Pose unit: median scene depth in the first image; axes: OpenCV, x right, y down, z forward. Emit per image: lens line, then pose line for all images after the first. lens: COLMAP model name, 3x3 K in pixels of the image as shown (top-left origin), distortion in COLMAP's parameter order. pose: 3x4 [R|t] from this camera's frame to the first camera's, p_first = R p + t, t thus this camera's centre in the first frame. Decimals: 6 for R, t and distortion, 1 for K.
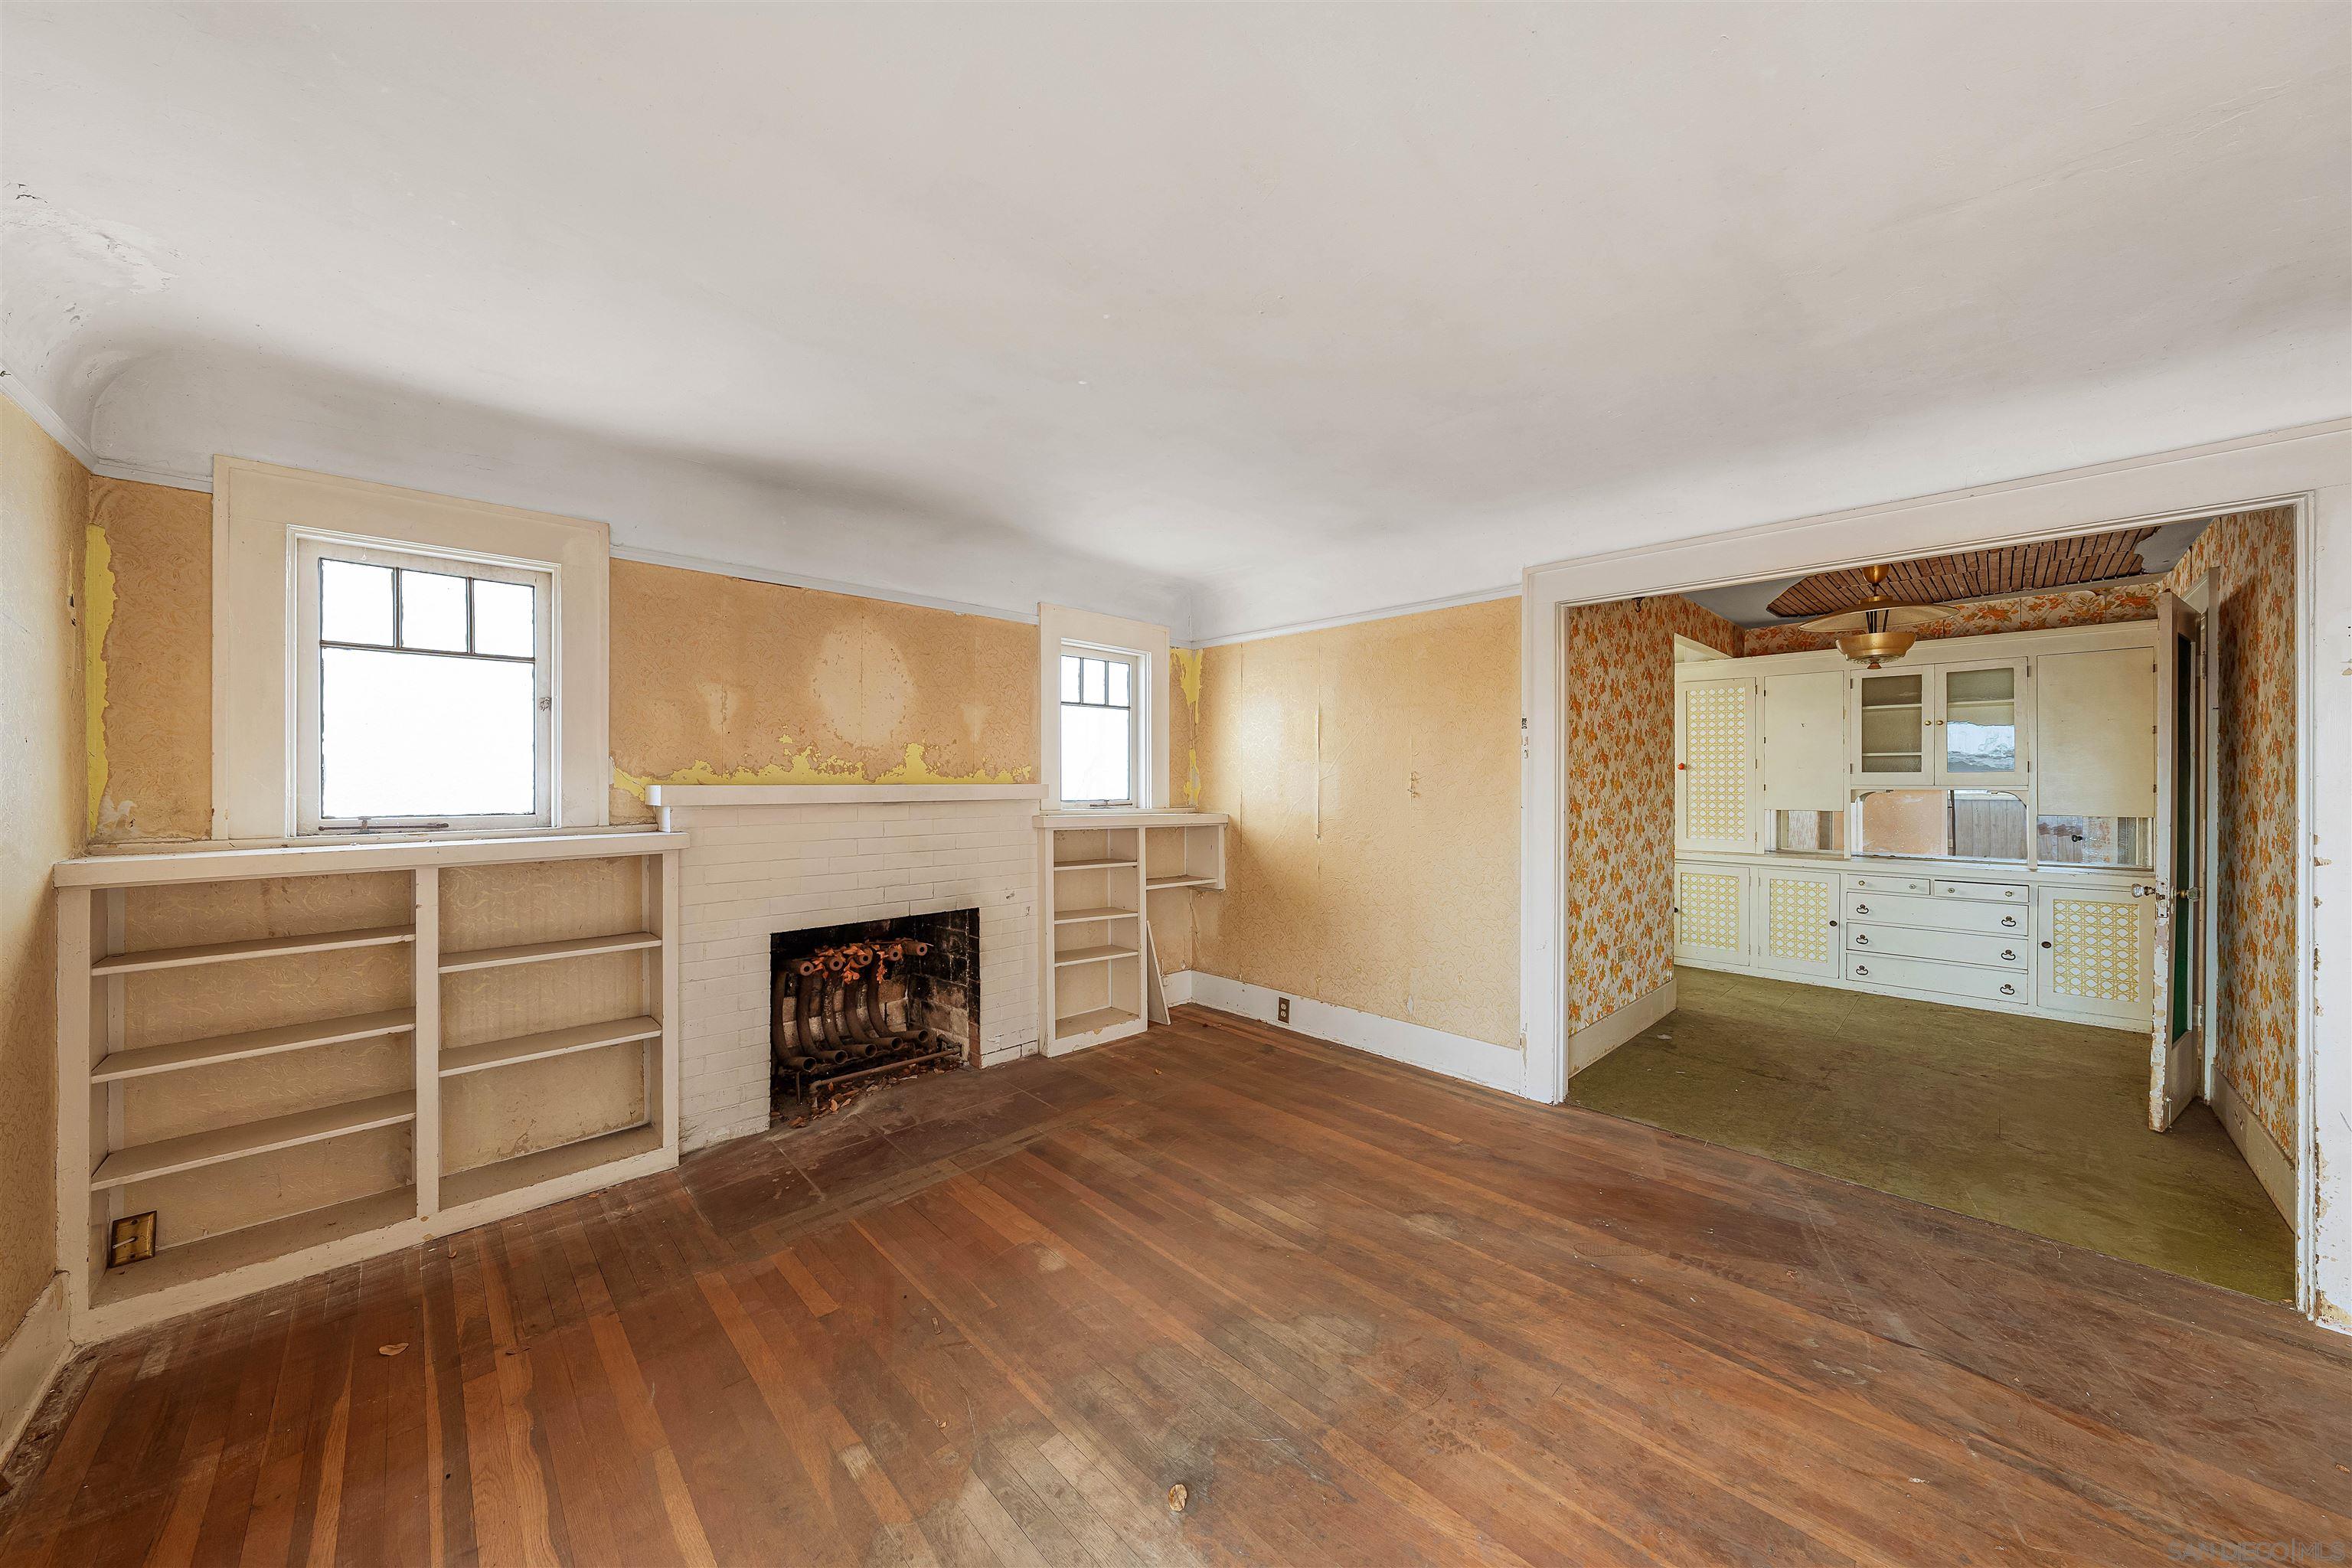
lens RADIAL K [[807.1, 0, 1194.4], [0, 807.1, 783.9], [0, 0, 1]] dist [0.000085, 0.000372]
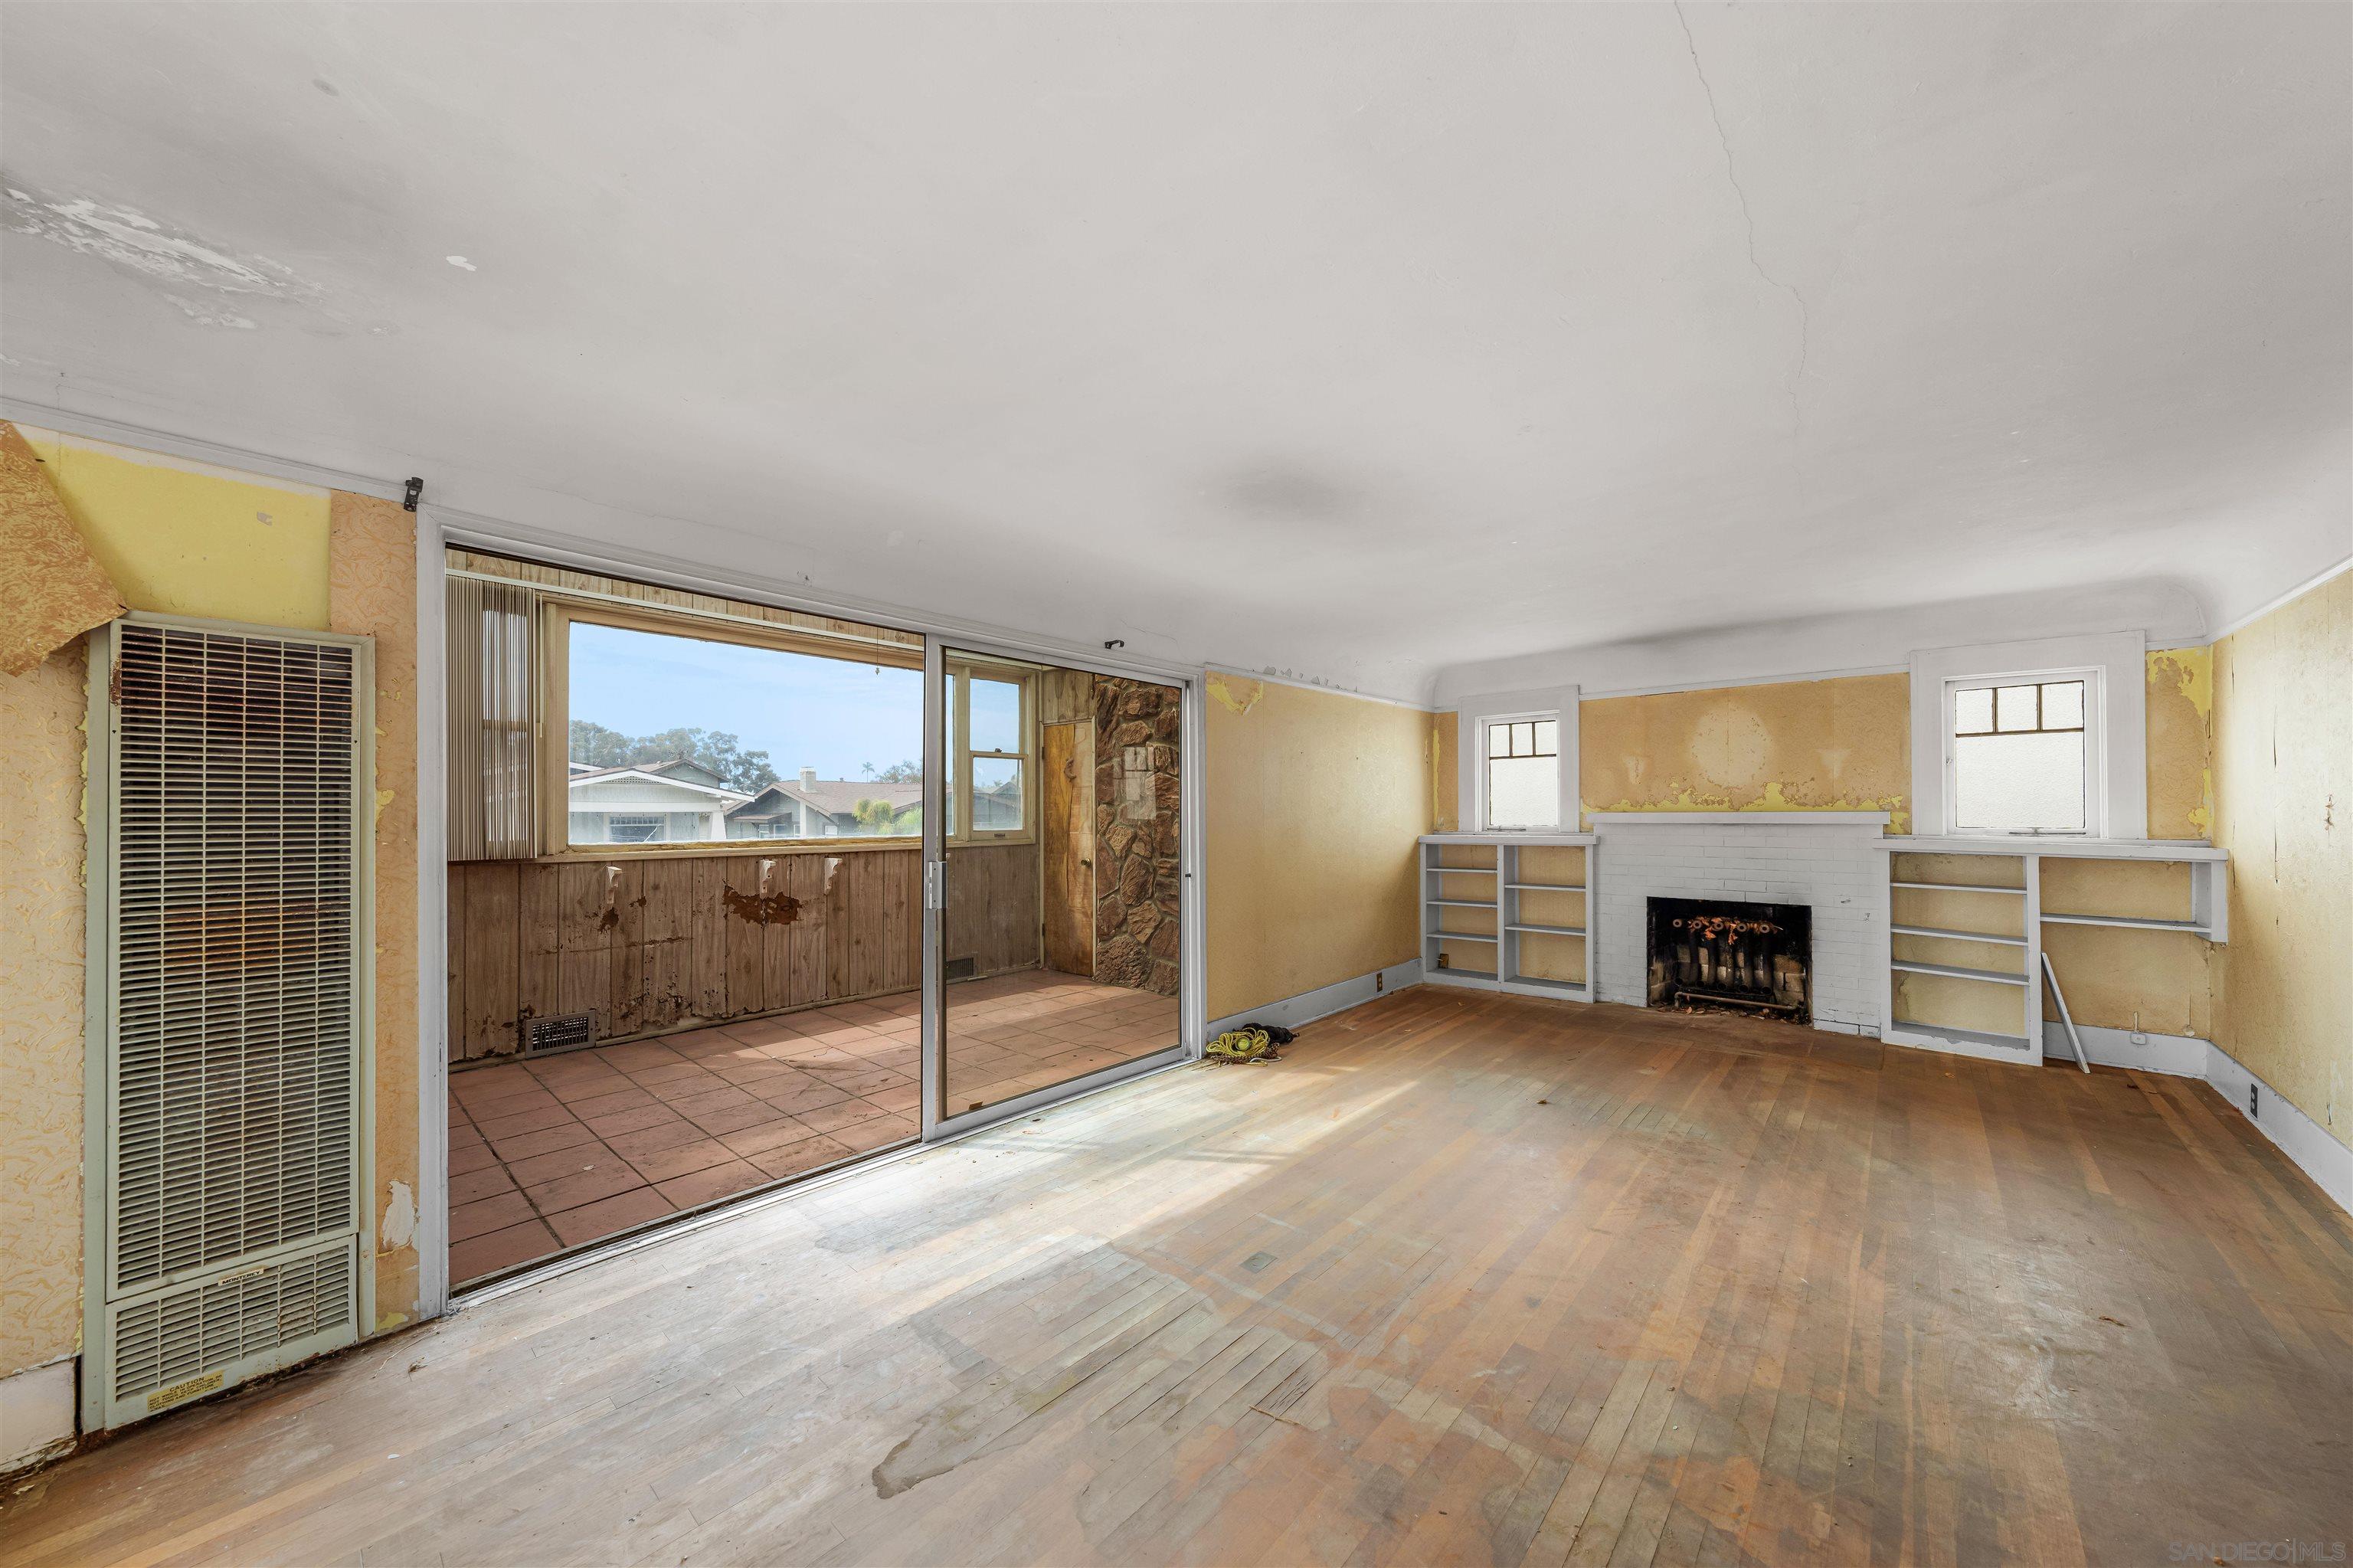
lens RADIAL K [[812.0, 0, 1182.4], [0, 812.0, 797.8], [0, 0, 1]] dist [-0.006902, 0.000579]
pose [[0.062168, -0.015823, -0.997940, 1.093274], [0.002683, 0.999873, -0.015687, -0.005383], [0.998062, -0.001703, 0.062203, -0.115354]]
